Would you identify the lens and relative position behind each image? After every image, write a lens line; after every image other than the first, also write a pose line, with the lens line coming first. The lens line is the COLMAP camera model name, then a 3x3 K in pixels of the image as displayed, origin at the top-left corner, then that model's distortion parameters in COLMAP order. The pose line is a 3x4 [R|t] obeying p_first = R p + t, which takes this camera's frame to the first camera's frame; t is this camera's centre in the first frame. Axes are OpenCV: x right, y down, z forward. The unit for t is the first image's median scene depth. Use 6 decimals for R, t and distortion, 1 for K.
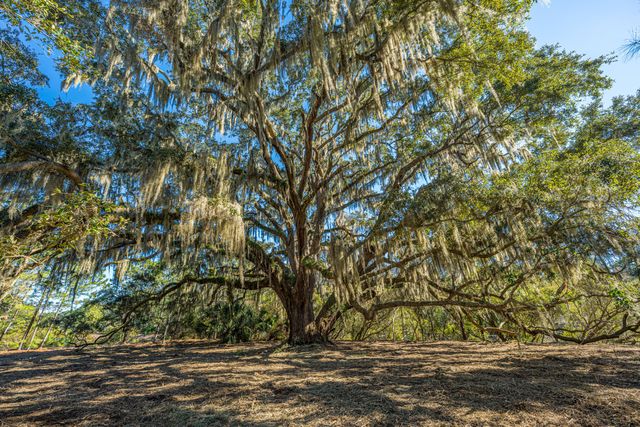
lens RADIAL K [[256.3, 0, 317.3], [0, 256.3, 209.8], [0, 0, 1]] dist [-0.000594, 0.000231]
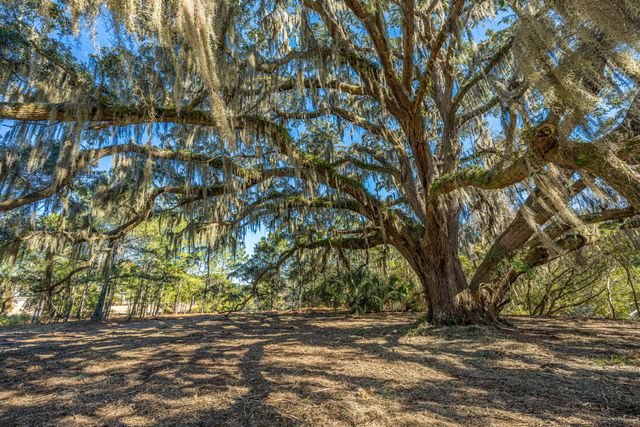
lens RADIAL K [[256.3, 0, 317.3], [0, 256.3, 209.8], [0, 0, 1]] dist [-0.000594, 0.000231]
pose [[0.877508, -0.149903, -0.455531, -0.019445], [0.197422, 0.978585, 0.058277, 0.134944], [0.437040, -0.141070, 0.888310, 0.304645]]
